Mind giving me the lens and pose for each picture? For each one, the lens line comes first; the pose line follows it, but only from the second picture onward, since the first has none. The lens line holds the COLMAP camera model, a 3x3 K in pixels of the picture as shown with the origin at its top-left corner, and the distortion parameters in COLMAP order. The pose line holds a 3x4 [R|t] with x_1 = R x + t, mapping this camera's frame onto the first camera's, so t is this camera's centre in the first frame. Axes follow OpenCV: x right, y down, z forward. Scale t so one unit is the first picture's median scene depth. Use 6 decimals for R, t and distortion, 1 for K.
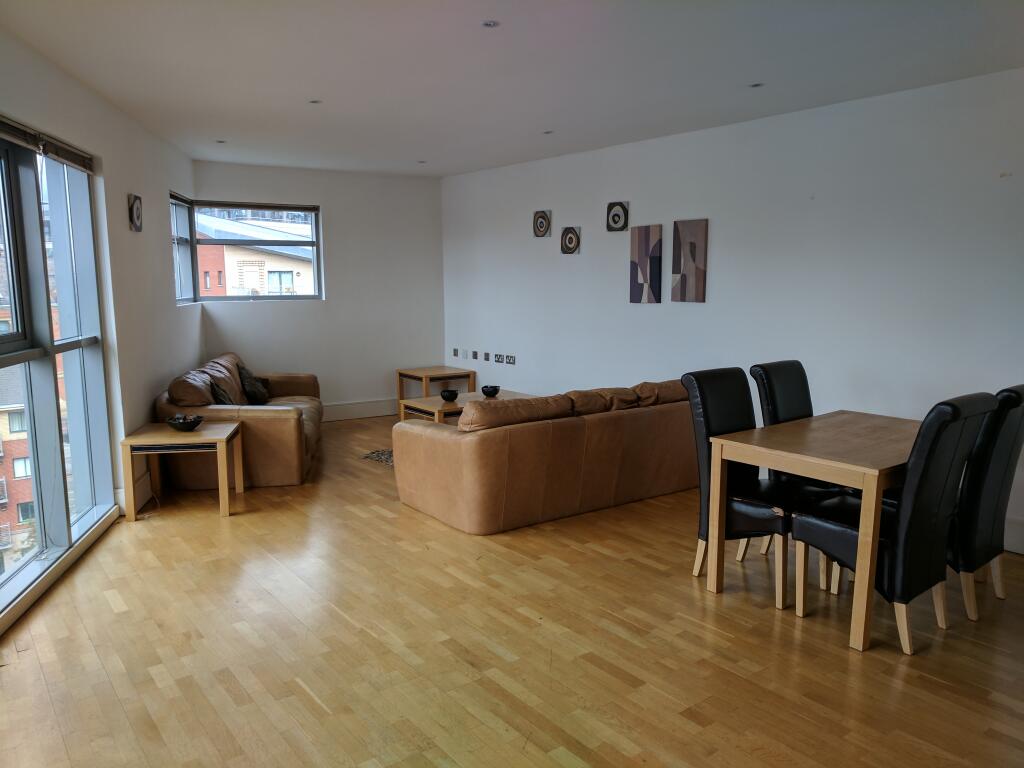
lens RADIAL K [[762.4, 0, 512.0], [0, 762.4, 384.0], [0, 0, 1]] dist [0.000729, 0.000414]
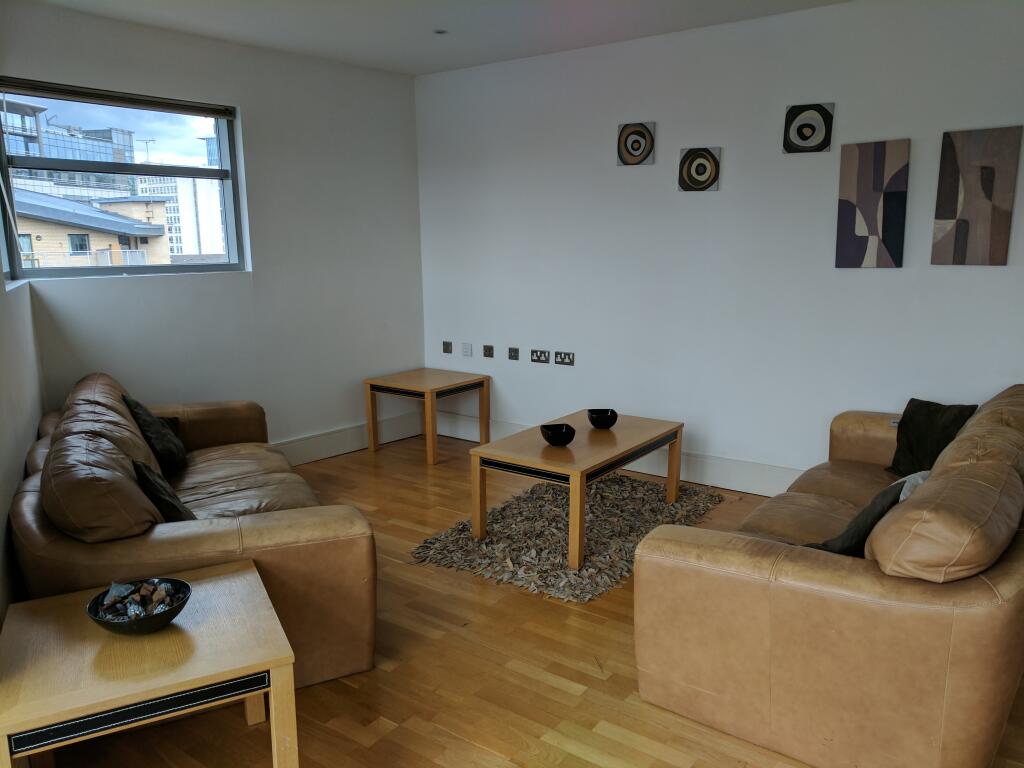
lens RADIAL K [[762.4, 0, 512.0], [0, 762.4, 384.0], [0, 0, 1]] dist [0.000729, 0.000414]
pose [[0.956786, -0.059782, 0.284581, -0.278022], [0.046459, 0.997495, 0.053345, -0.055993], [-0.287057, -0.037818, 0.957167, 0.464517]]
